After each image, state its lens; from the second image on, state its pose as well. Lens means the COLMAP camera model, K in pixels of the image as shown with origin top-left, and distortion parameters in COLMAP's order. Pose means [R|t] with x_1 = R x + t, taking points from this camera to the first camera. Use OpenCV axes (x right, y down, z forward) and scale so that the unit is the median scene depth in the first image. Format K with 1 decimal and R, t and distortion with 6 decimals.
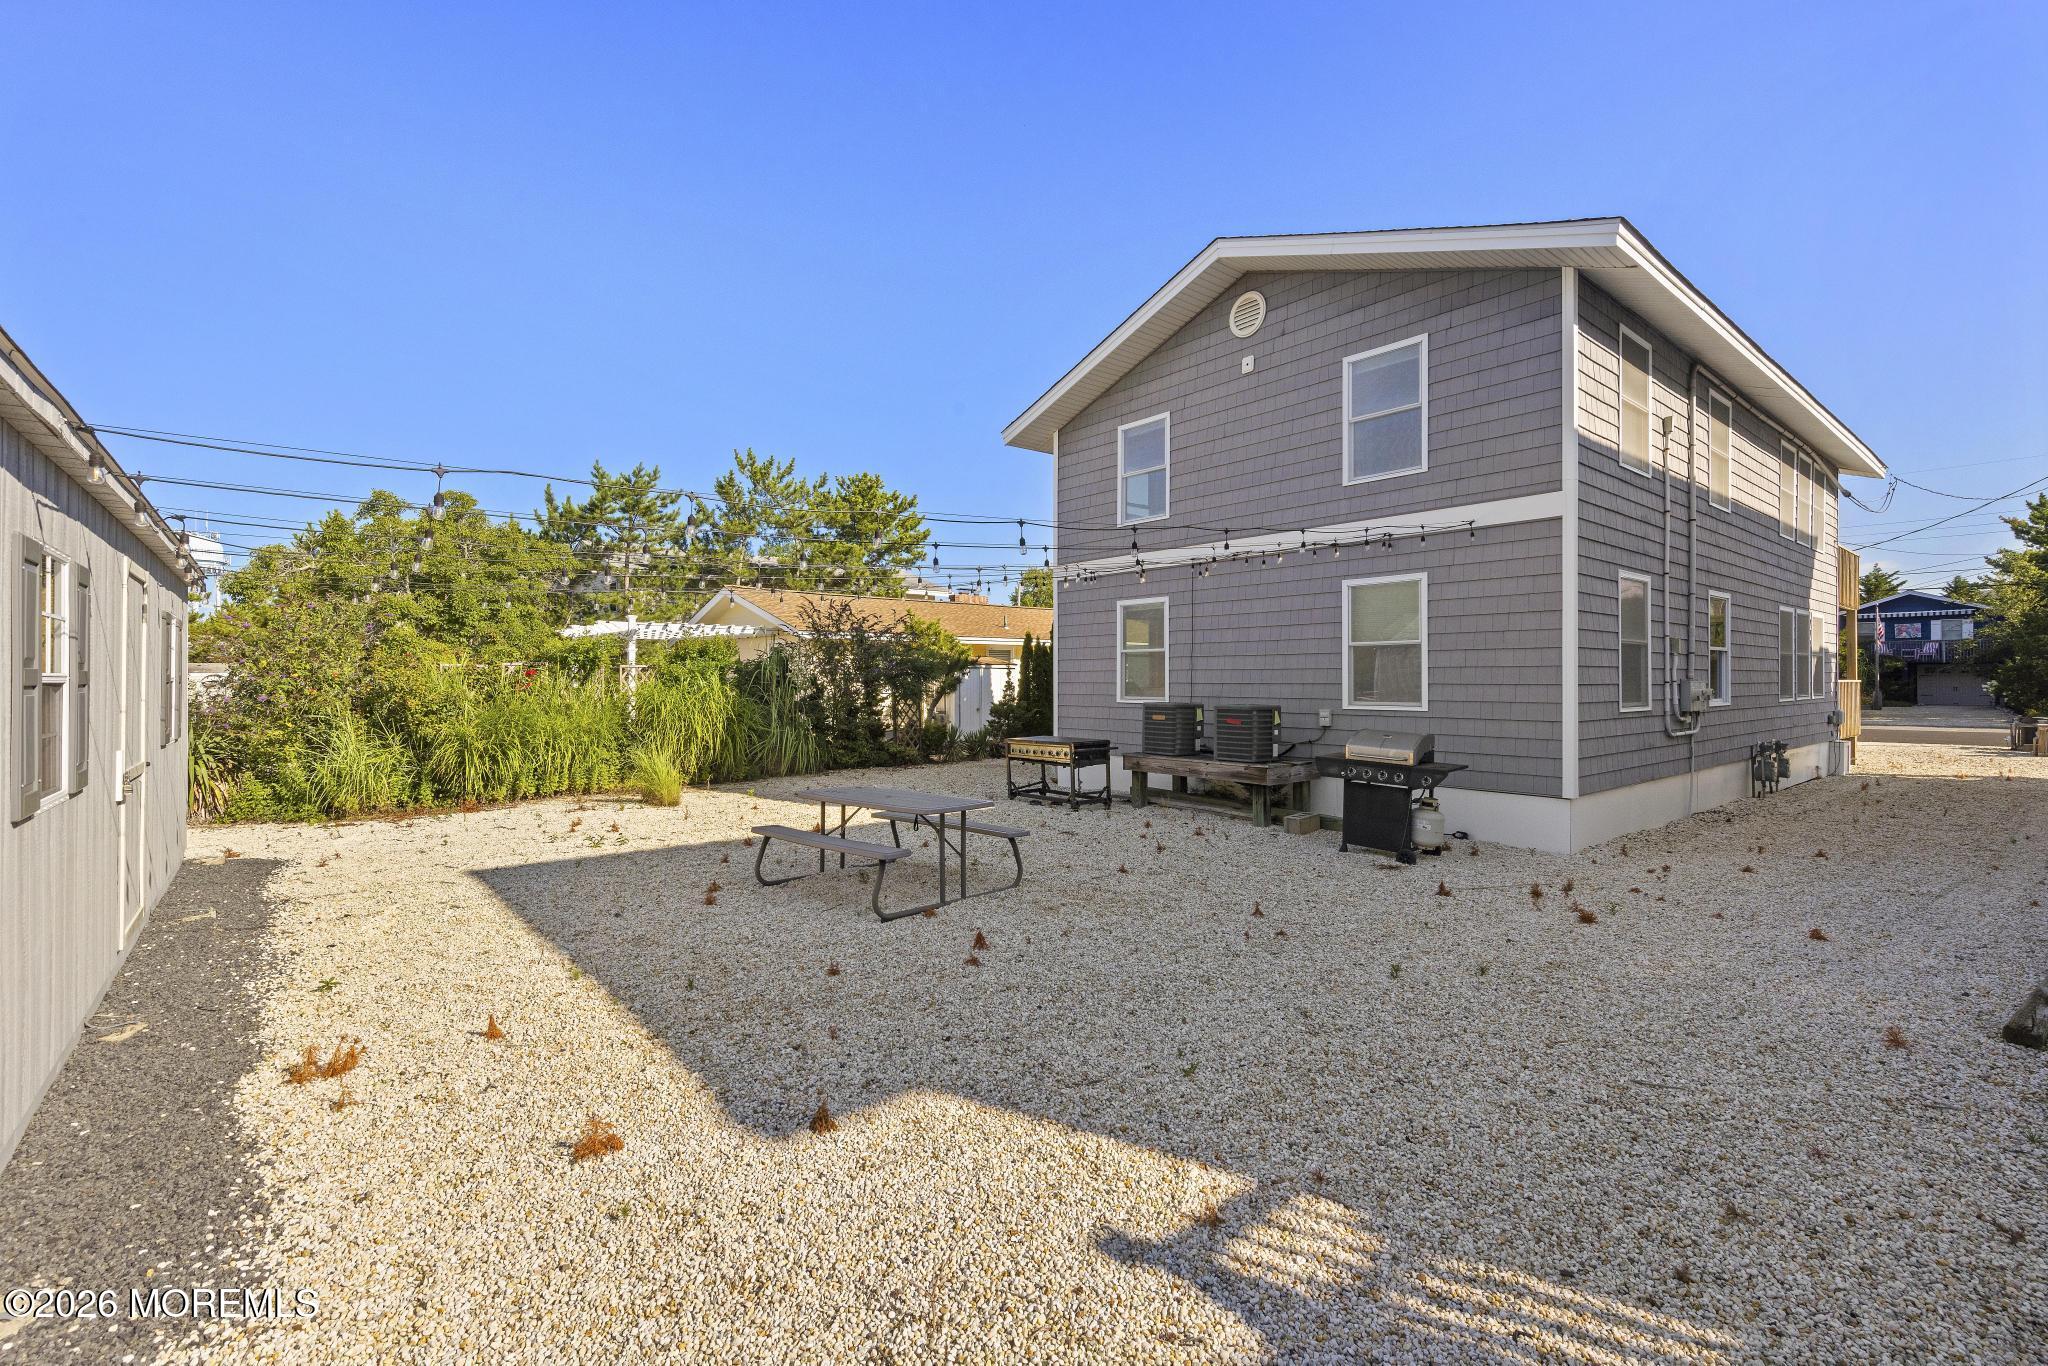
lens RADIAL K [[895.6, 0, 1025.0], [0, 895.6, 679.3], [0, 0, 1]] dist [0.000009, 0.000023]
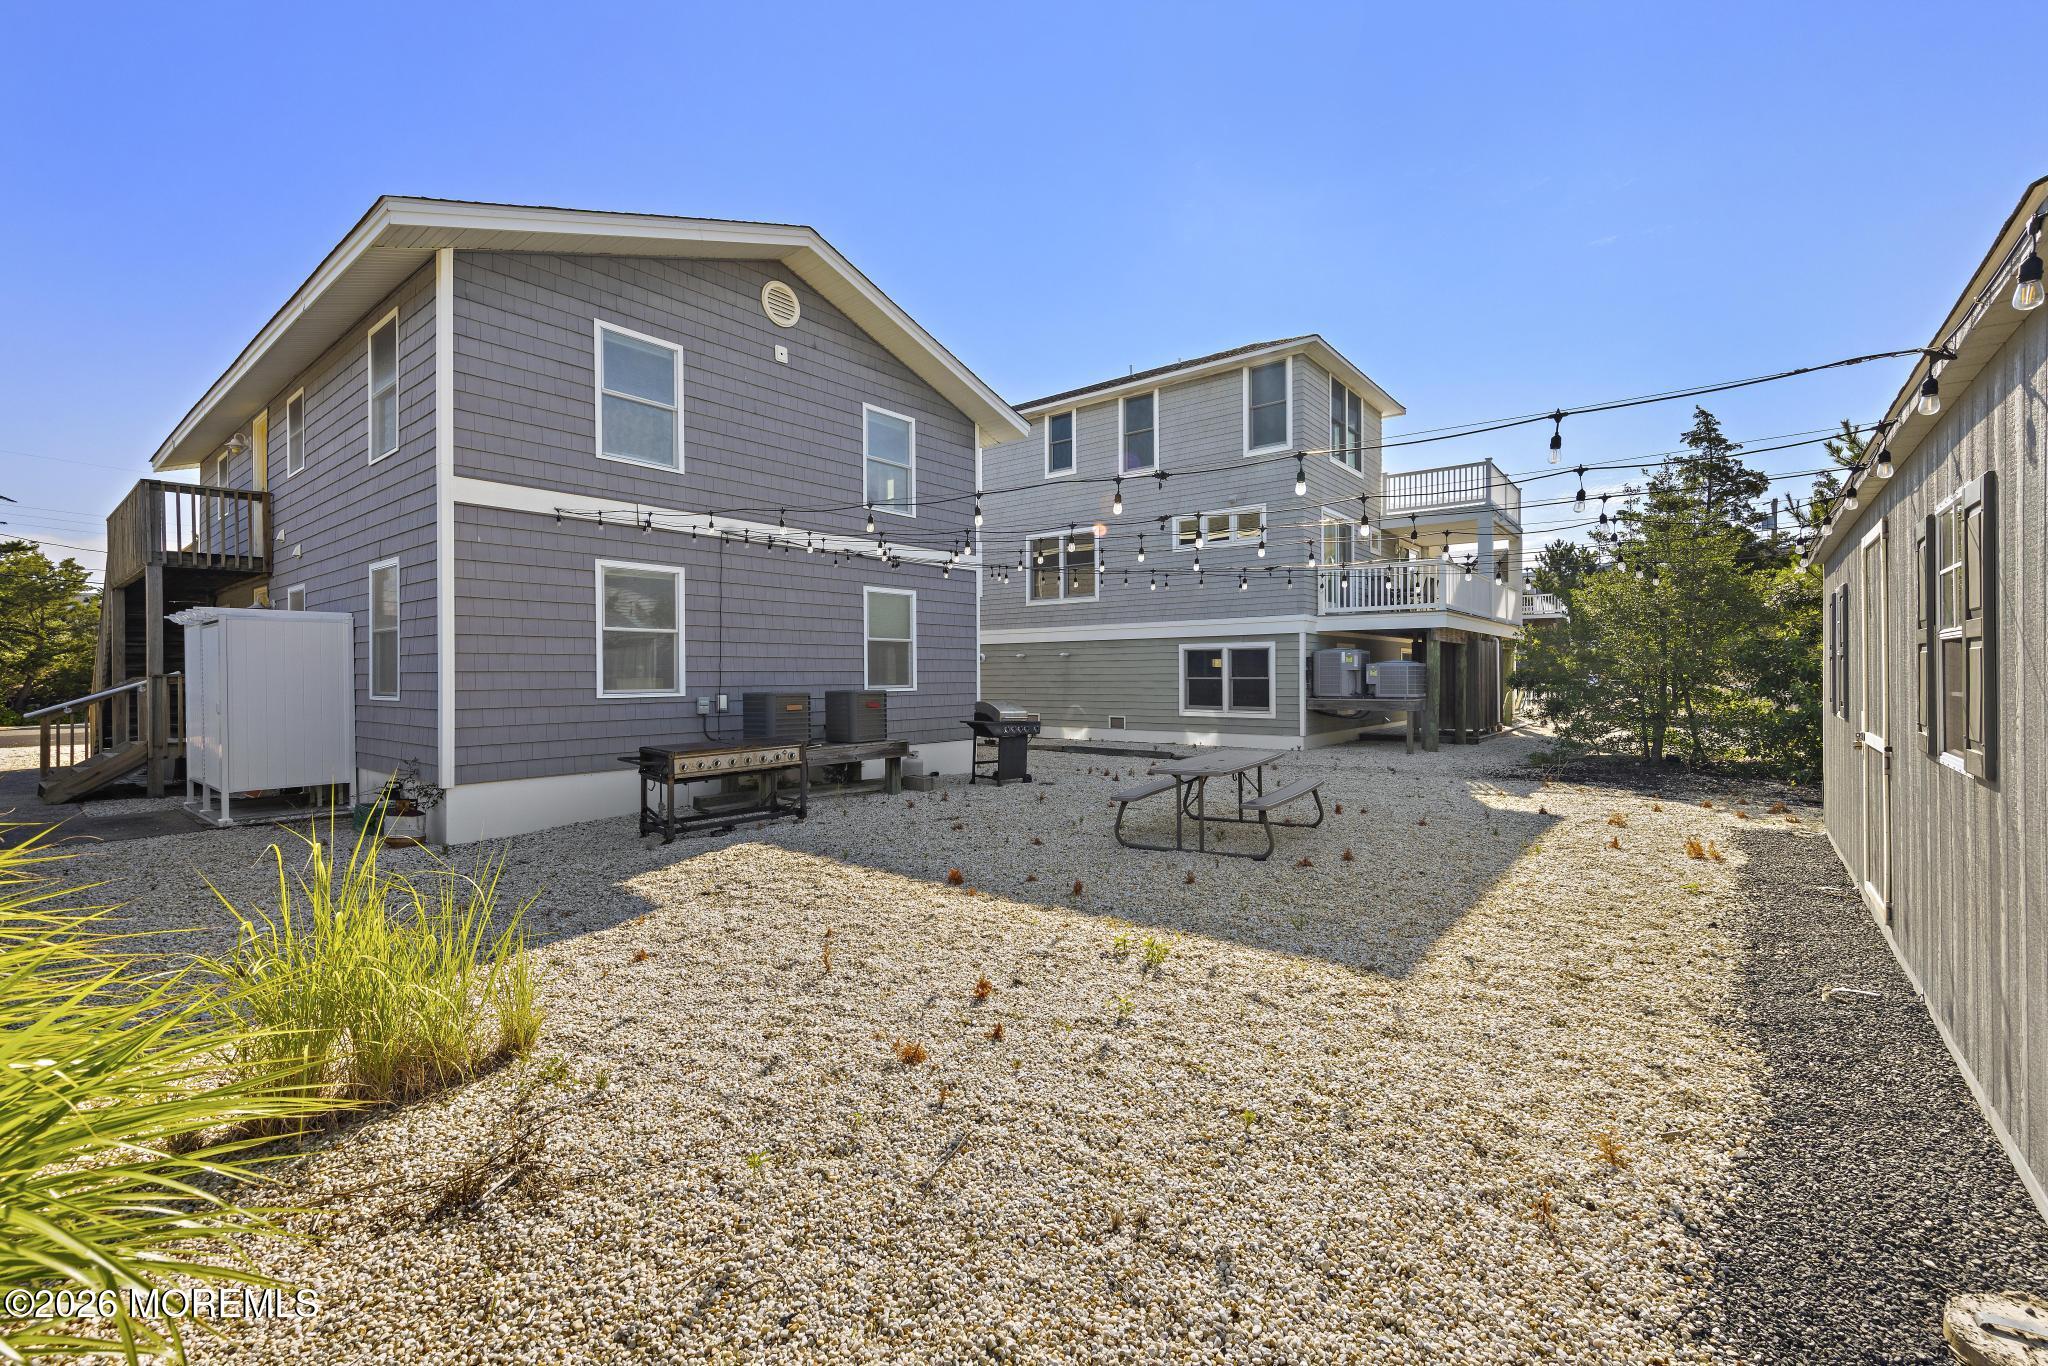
lens RADIAL K [[873.1, 0, 1027.1], [0, 873.1, 673.2], [0, 0, 1]] dist [0.005633, -0.000463]
pose [[-0.201153, -0.006310, 0.979540, -0.734572], [-0.003704, 0.999977, 0.005681, 0.000051], [-0.979553, -0.002486, -0.201171, 0.884147]]
